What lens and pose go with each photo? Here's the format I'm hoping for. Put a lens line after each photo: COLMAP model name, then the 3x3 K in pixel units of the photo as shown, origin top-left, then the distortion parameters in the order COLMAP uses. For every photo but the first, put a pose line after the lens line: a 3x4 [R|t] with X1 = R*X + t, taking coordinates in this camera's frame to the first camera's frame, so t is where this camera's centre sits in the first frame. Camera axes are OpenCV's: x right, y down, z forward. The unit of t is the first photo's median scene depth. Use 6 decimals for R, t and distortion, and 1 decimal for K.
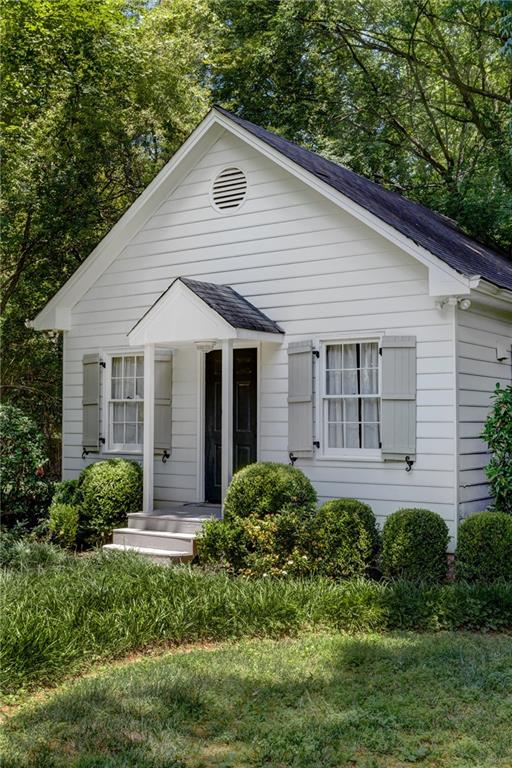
lens RADIAL K [[878.8, 0, 254.6], [0, 878.8, 379.3], [0, 0, 1]] dist [-0.040517, 0.000000]
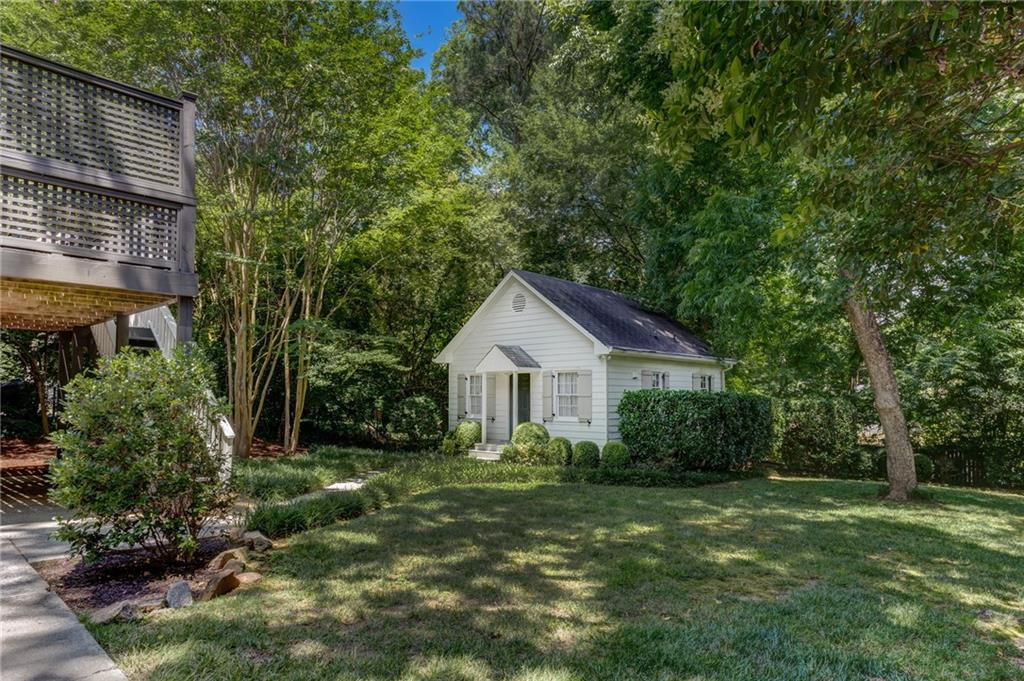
lens RADIAL K [[637.7, 0, 513.5], [0, 637.7, 346.0], [0, 0, 1]] dist [-0.003936, -0.000030]
pose [[0.992503, -0.009842, -0.121825, 0.173237], [0.005895, 0.999447, -0.032710, -0.055033], [0.122080, 0.031747, 0.992012, -0.713436]]
